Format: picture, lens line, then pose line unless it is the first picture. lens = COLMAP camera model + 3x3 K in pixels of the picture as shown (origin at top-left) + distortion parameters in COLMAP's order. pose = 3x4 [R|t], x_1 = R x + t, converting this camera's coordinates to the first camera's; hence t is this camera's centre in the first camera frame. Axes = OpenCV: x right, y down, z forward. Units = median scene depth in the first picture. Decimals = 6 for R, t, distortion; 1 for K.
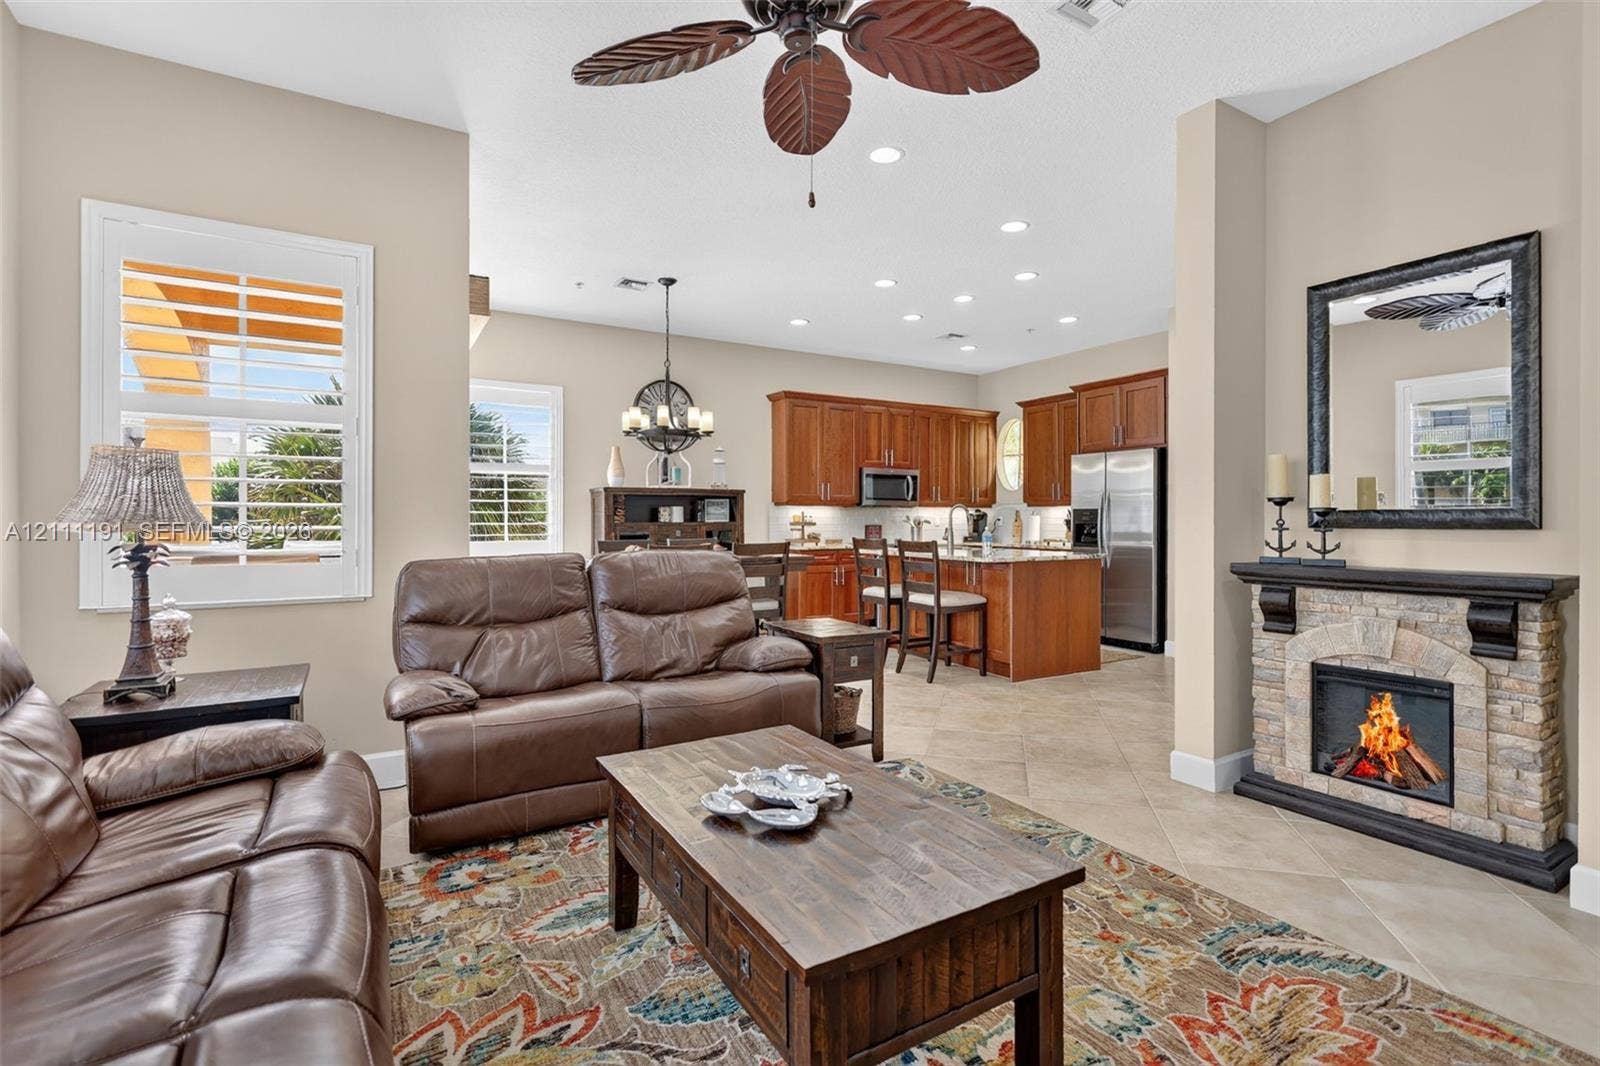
lens RADIAL K [[725.5, 0, 812.2], [0, 725.5, 517.6], [0, 0, 1]] dist [-0.000714, 0.000102]
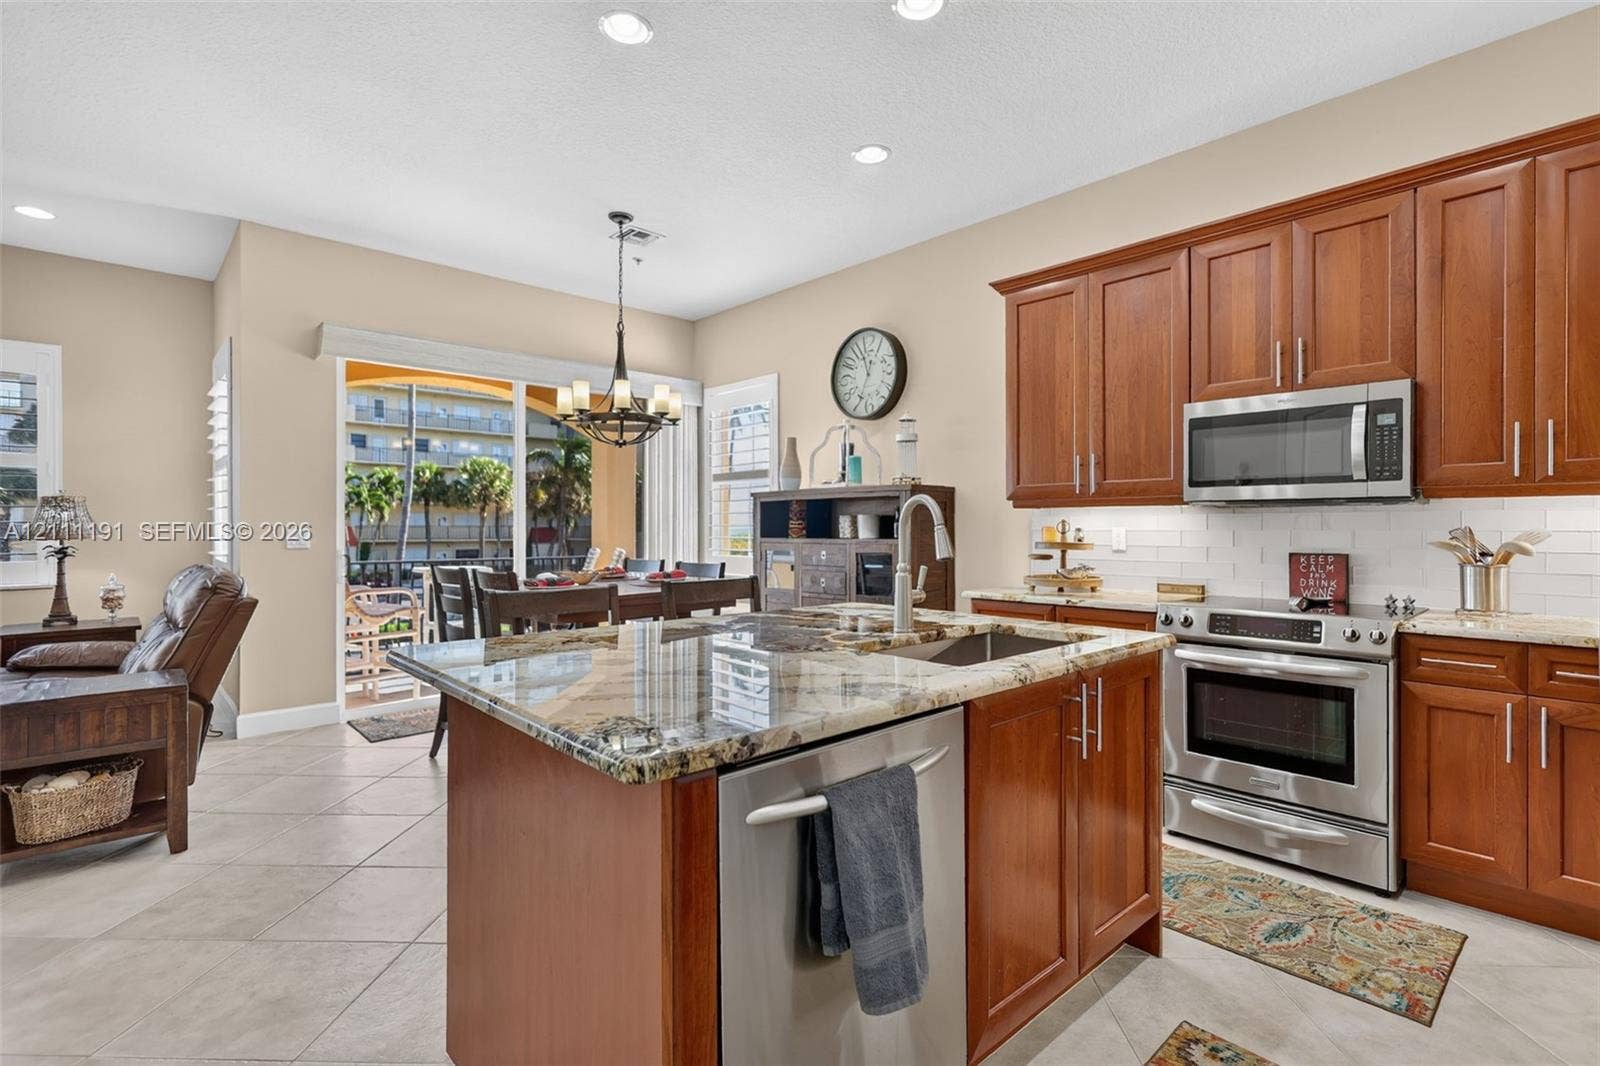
lens RADIAL K [[754.9, 0, 800.0], [0, 754.9, 533.0], [0, 0, 1]] dist [-0.001270, 0.000037]
pose [[0.199287, 0.005725, -0.979925, 0.470930], [0.001452, 0.999980, 0.006137, -0.003033], [0.979940, -0.002646, 0.199274, 0.792043]]
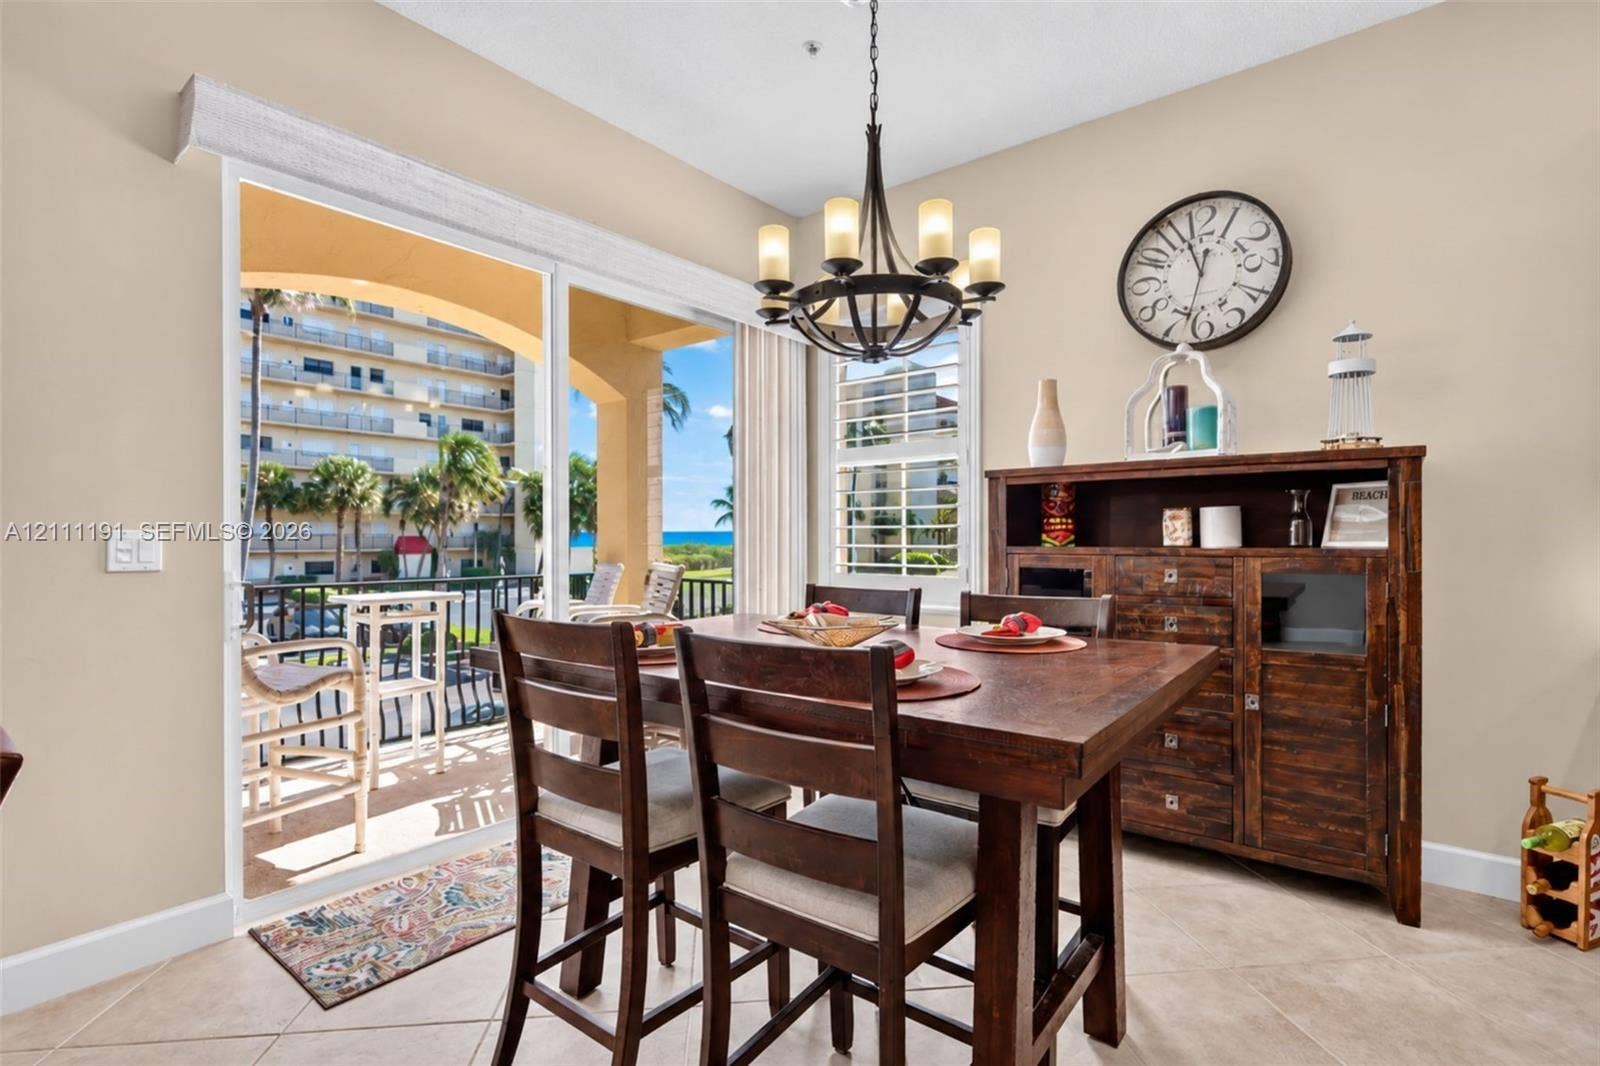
lens RADIAL K [[746.7, 0, 786.8], [0, 746.7, 543.4], [0, 0, 1]] dist [-0.001540, 0.000385]
pose [[0.348558, 0.006257, -0.937267, 0.106581], [0.000416, 0.999977, 0.006831, 0.001337], [0.937287, -0.002771, 0.348547, 0.633694]]
